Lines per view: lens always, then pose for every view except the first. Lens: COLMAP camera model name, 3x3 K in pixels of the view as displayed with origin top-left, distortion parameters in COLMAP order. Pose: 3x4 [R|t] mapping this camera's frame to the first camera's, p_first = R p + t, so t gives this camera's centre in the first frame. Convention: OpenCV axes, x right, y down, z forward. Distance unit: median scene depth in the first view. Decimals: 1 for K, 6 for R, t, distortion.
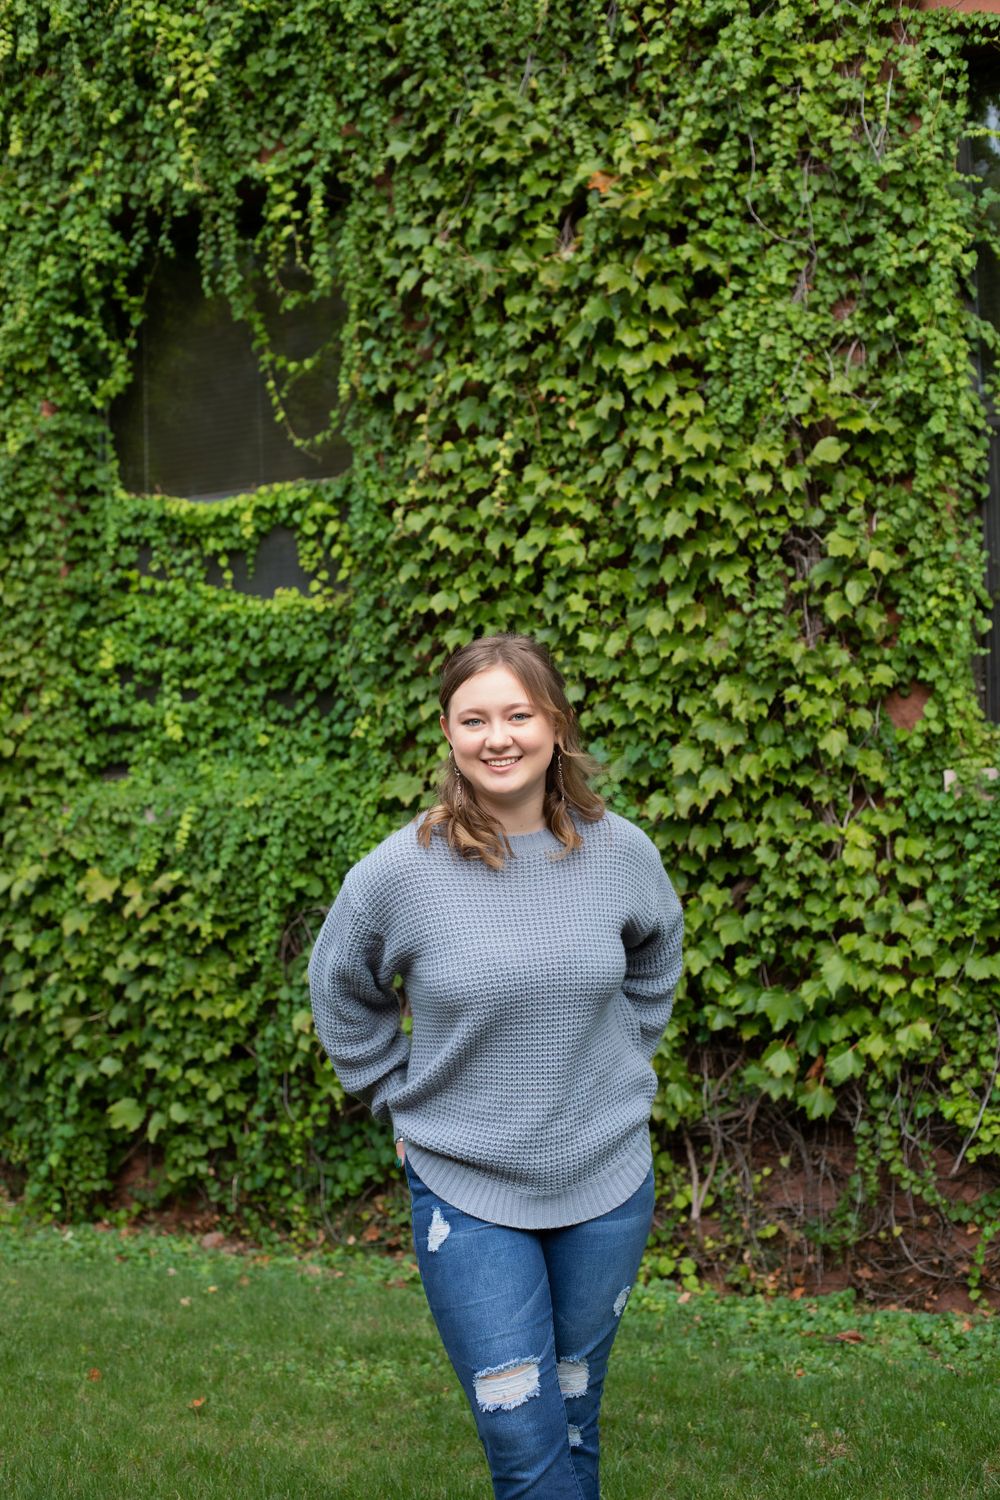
lens RADIAL K [[2247.4, 0, 500.3], [0, 2247.4, 747.2], [0, 0, 1]] dist [-0.110708, 0.000000]
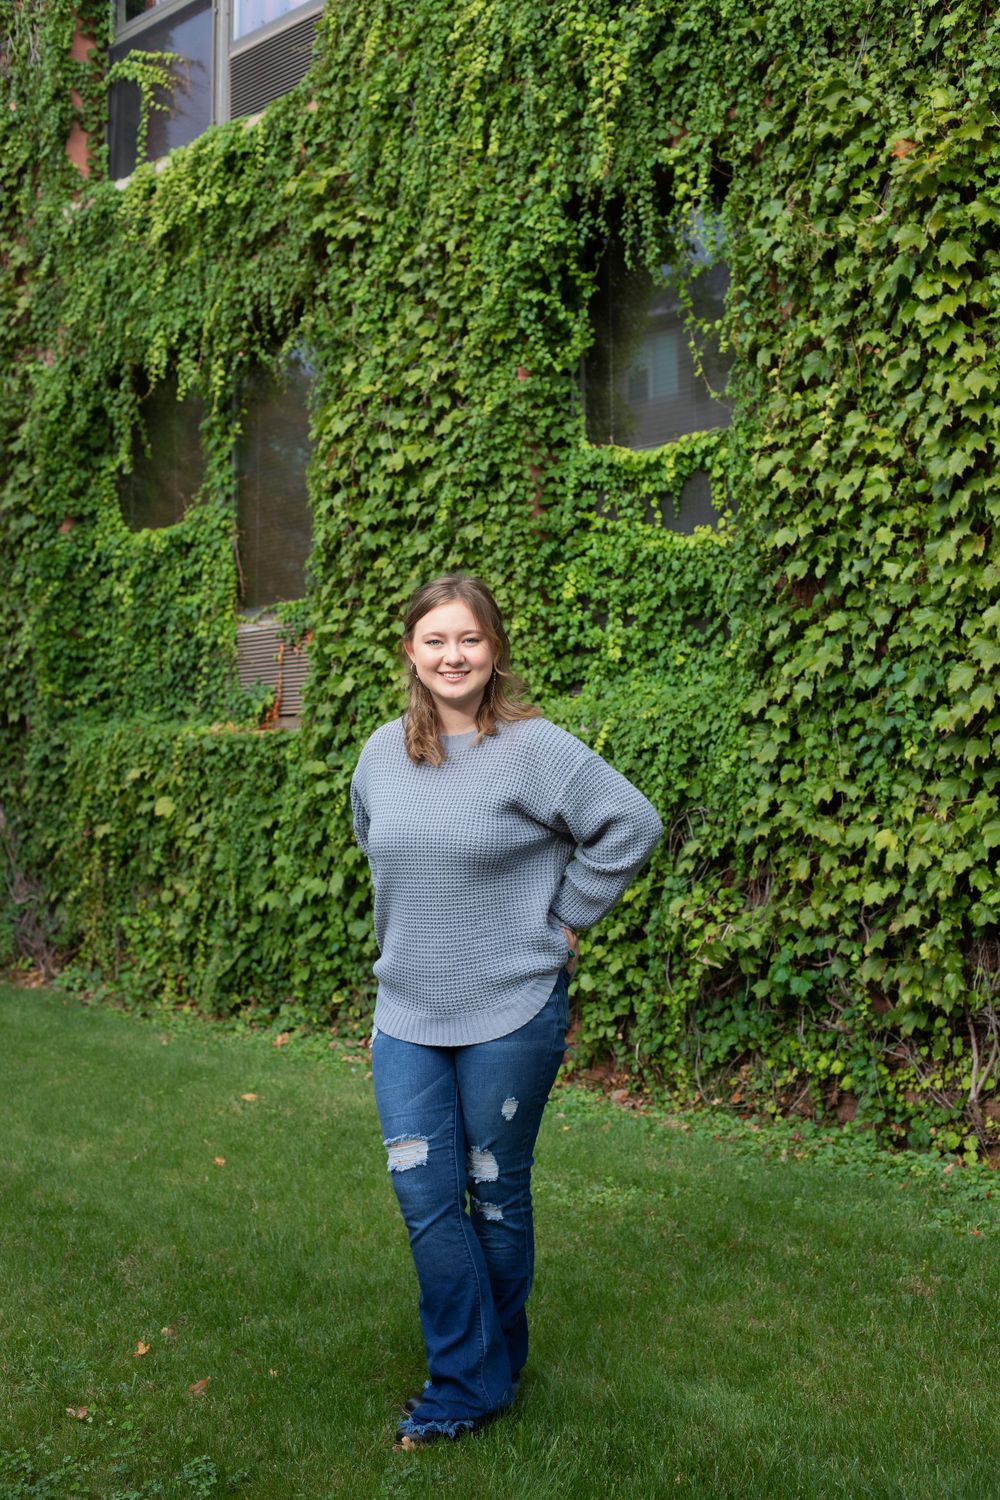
lens RADIAL K [[2247.4, 0, 446.6], [0, 2247.4, 751.7], [0, 0, 1]] dist [-0.110708, 0.000000]
pose [[0.906961, 0.016405, -0.420895, 0.281679], [-0.001300, 0.999346, 0.036150, 0.002255], [0.421213, -0.032240, 0.906389, -0.081413]]
